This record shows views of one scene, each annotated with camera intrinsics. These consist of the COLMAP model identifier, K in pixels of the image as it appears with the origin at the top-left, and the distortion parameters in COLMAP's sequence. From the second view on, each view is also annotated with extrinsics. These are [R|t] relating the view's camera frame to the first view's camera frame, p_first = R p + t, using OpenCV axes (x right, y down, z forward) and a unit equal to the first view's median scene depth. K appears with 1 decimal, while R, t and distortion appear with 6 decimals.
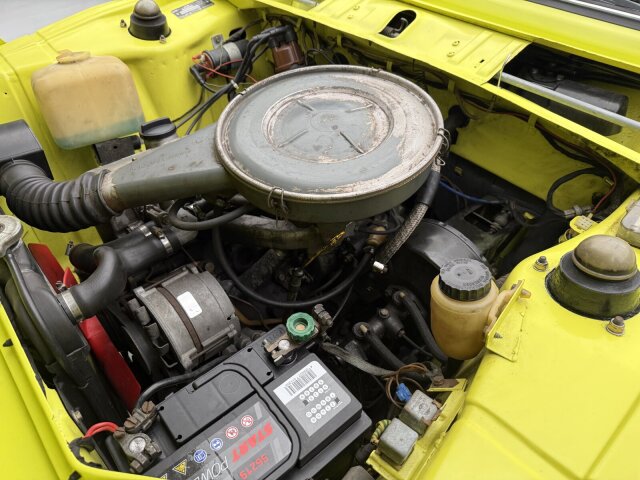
lens RADIAL K [[454.4, 0, 320.0], [0, 454.4, 240.0], [0, 0, 1]] dist [-0.000731, -0.005955]
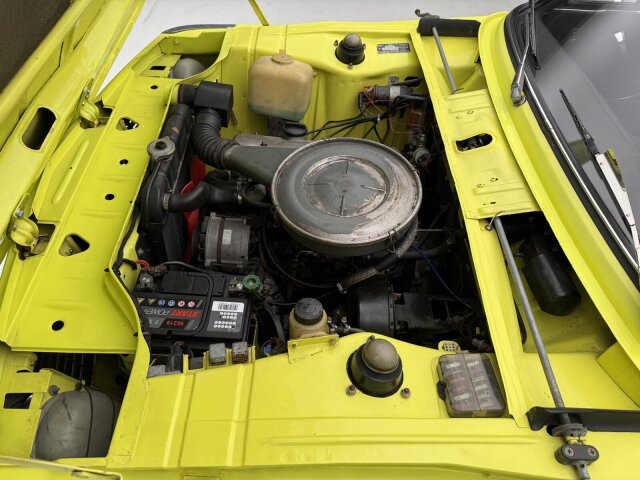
lens RADIAL K [[436.6, 0, 320.0], [0, 436.6, 240.0], [0, 0, 1]] dist [0.061138, -0.000980]
pose [[0.747181, 0.549027, -0.374554, 0.578854], [-0.519968, 0.833895, 0.185074, -0.324412], [0.413949, 0.056473, 0.908547, -0.326968]]
